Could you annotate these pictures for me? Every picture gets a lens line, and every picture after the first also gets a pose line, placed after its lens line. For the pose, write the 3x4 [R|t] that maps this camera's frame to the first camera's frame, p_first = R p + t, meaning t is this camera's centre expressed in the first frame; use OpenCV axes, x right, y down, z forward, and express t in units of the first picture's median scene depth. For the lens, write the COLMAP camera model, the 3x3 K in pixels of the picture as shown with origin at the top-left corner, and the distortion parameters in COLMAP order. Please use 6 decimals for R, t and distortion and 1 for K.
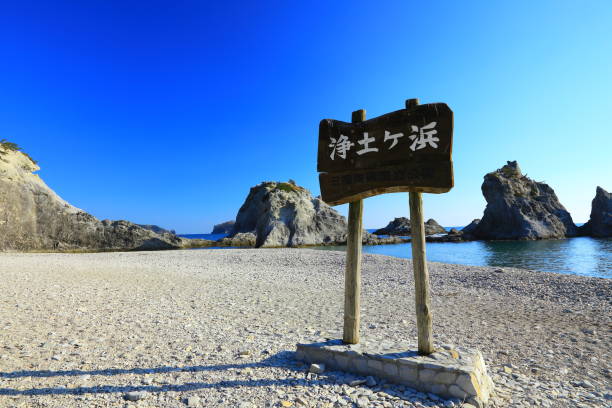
lens RADIAL K [[368.9, 0, 306.0], [0, 368.9, 204.0], [0, 0, 1]] dist [0.001207, -0.001040]
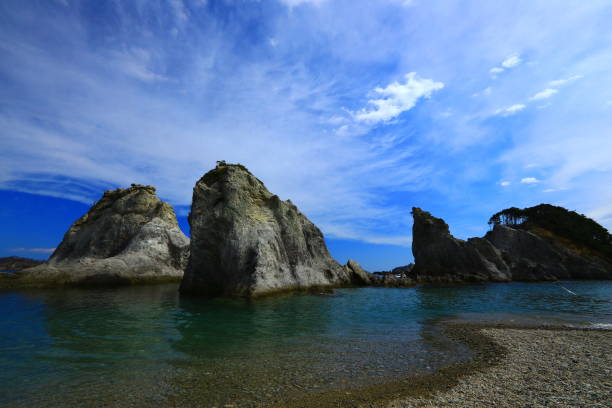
lens RADIAL K [[270.7, 0, 306.0], [0, 270.7, 204.0], [0, 0, 1]] dist [-0.002422, 0.000175]
pose [[0.811277, 0.177722, 0.556995, -0.202518], [-0.073458, 0.976115, -0.204459, 0.078124], [-0.580028, 0.124957, 0.804955, 0.703454]]
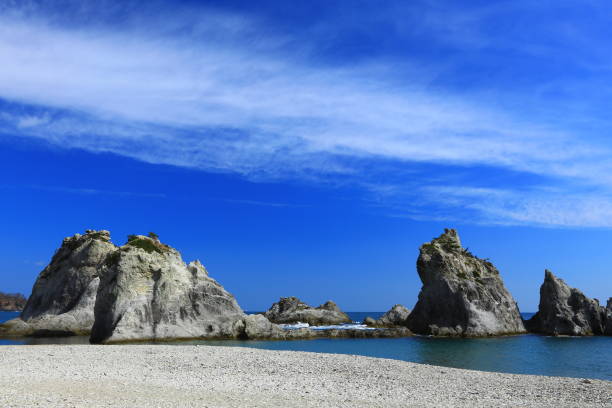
lens RADIAL K [[576.4, 0, 306.0], [0, 576.4, 204.0], [0, 0, 1]] dist [0.000474, -0.006635]
pose [[0.947410, 0.090050, 0.307092, -0.111679], [-0.053905, 0.990788, -0.124231, -0.006354], [-0.315450, 0.101144, 0.943537, -0.026878]]
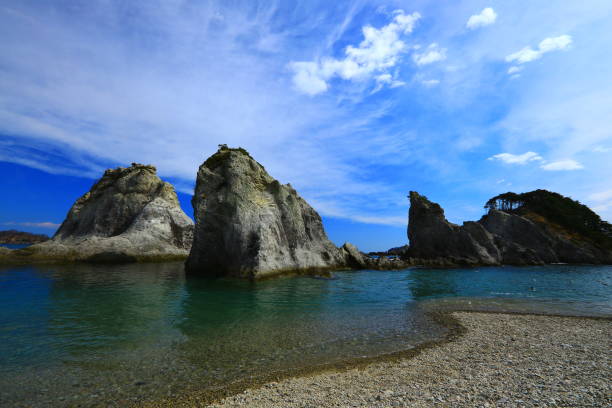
lens RADIAL K [[270.7, 0, 306.0], [0, 270.7, 204.0], [0, 0, 1]] dist [-0.002422, 0.000175]
pose [[0.804580, 0.151435, 0.574211, -0.212732], [-0.092026, 0.987053, -0.131367, 0.073118], [-0.586670, 0.052853, 0.808099, 0.692447]]
